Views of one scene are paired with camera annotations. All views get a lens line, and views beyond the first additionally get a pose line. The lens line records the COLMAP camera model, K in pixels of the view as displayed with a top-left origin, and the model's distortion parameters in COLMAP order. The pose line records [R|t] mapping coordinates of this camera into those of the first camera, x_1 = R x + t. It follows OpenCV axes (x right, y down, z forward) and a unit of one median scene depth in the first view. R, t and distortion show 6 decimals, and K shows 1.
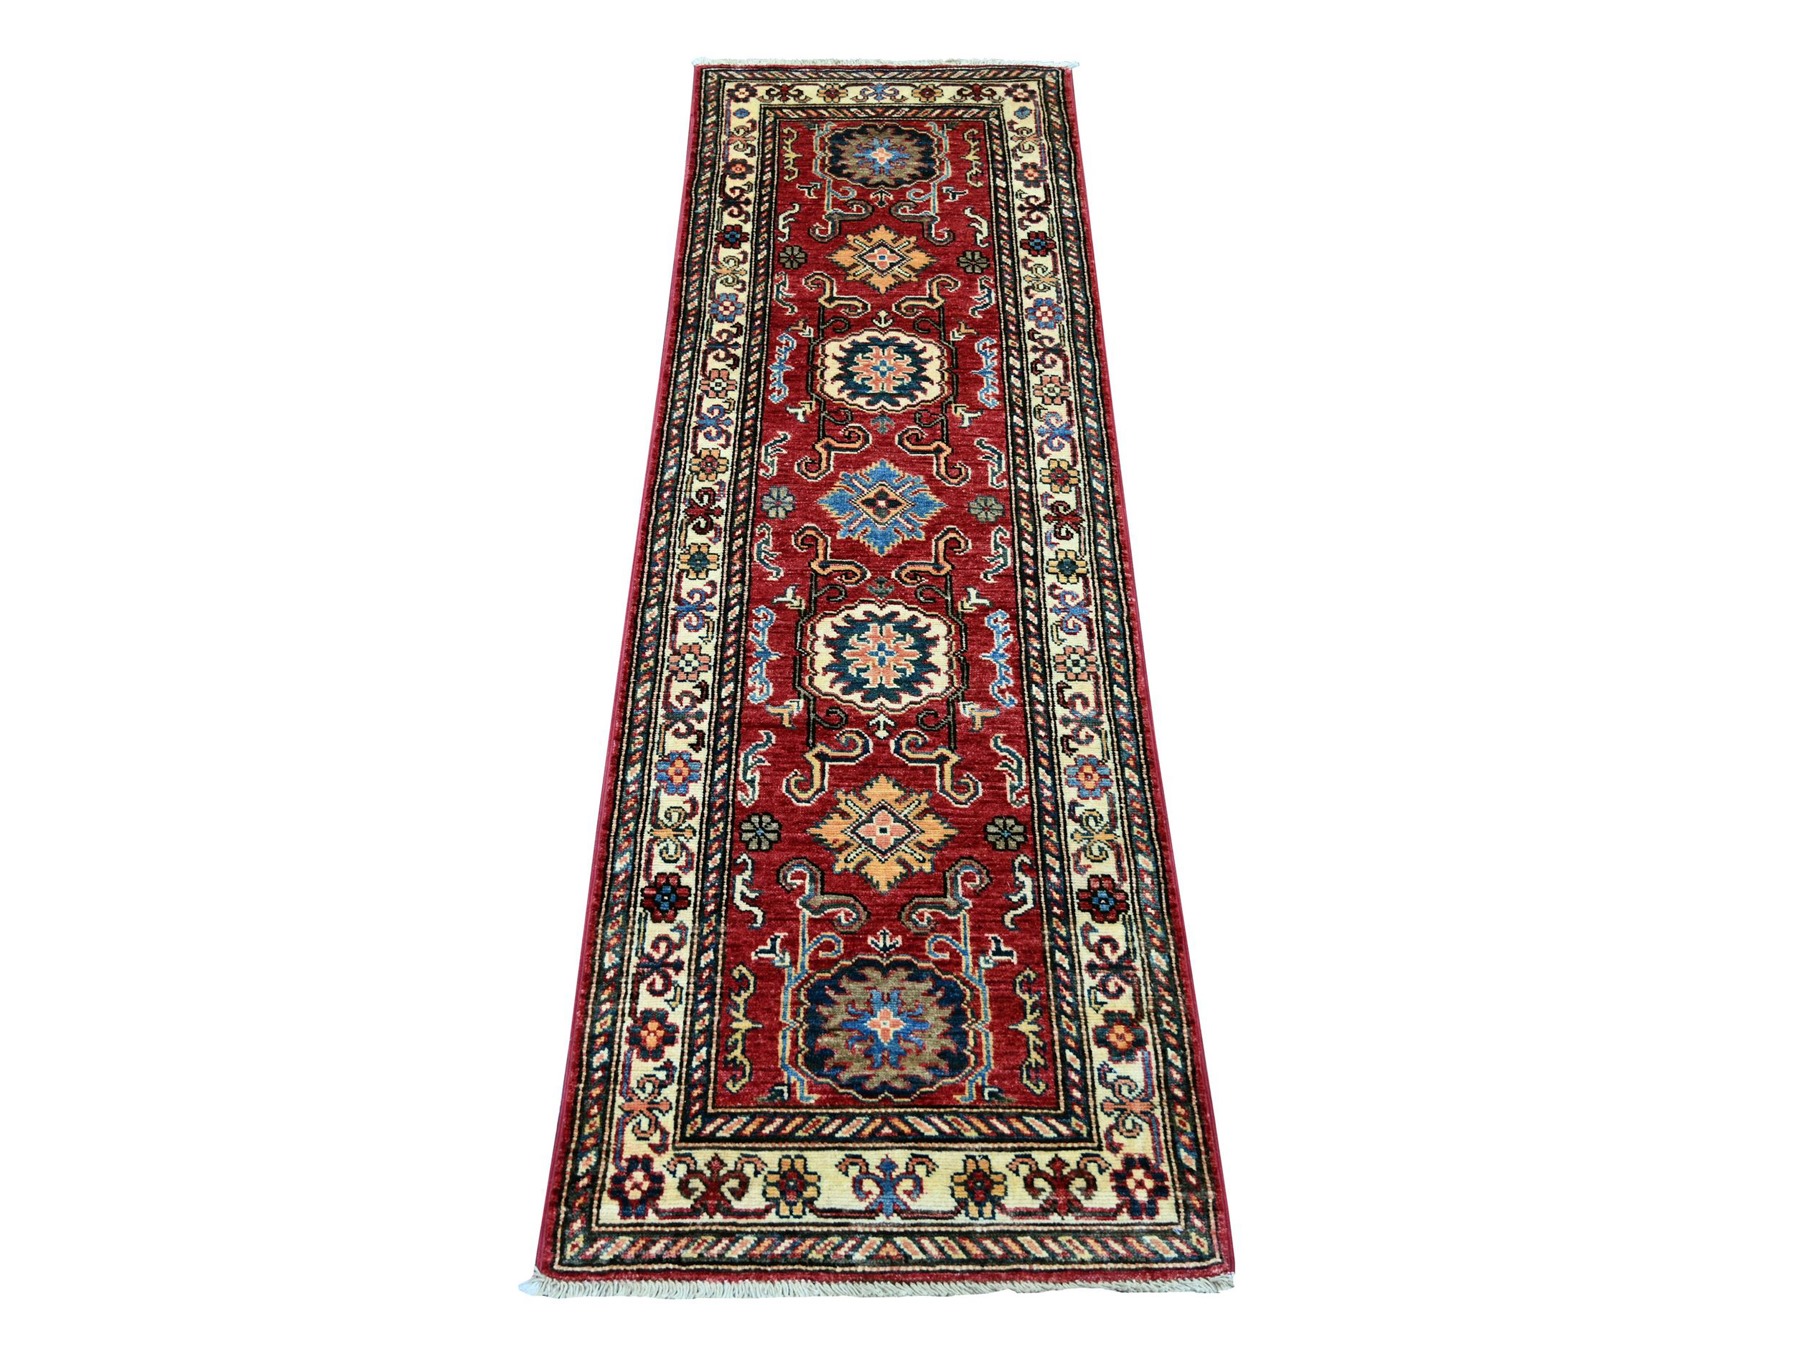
lens RADIAL K [[1262.8, 0, 892.0], [0, 1262.8, 676.7], [0, 0, 1]] dist [0.009390, 0.000774]
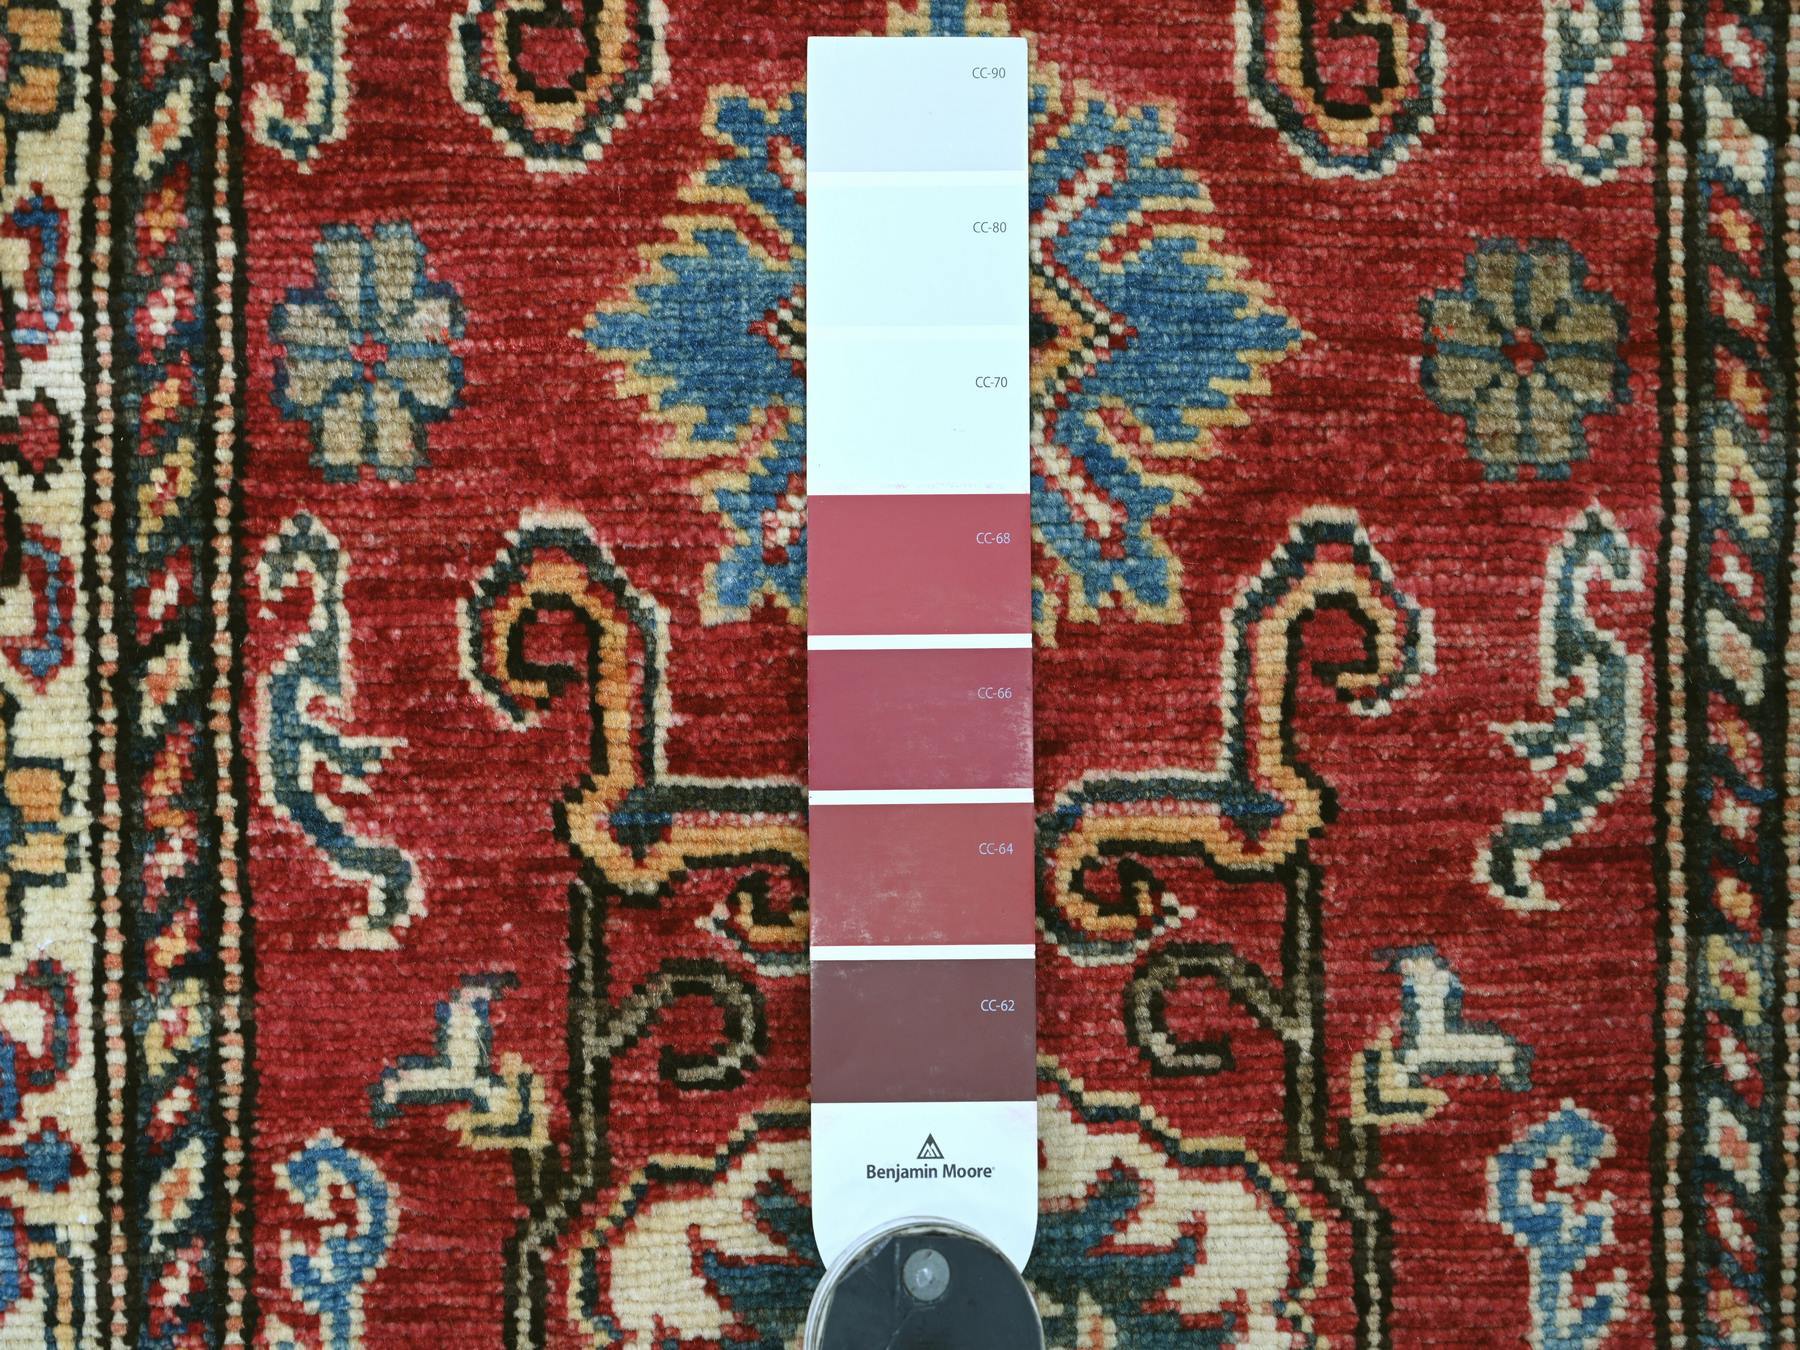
lens RADIAL K [[3709.4, 0, 895.0], [0, 3709.4, 674.9], [0, 0, 1]] dist [0.024554, 0.000000]
pose [[0.999973, -0.001467, -0.007243, -0.011947], [0.005357, 0.819126, 0.573588, -0.416192], [0.005091, -0.573612, 0.819112, 0.558658]]
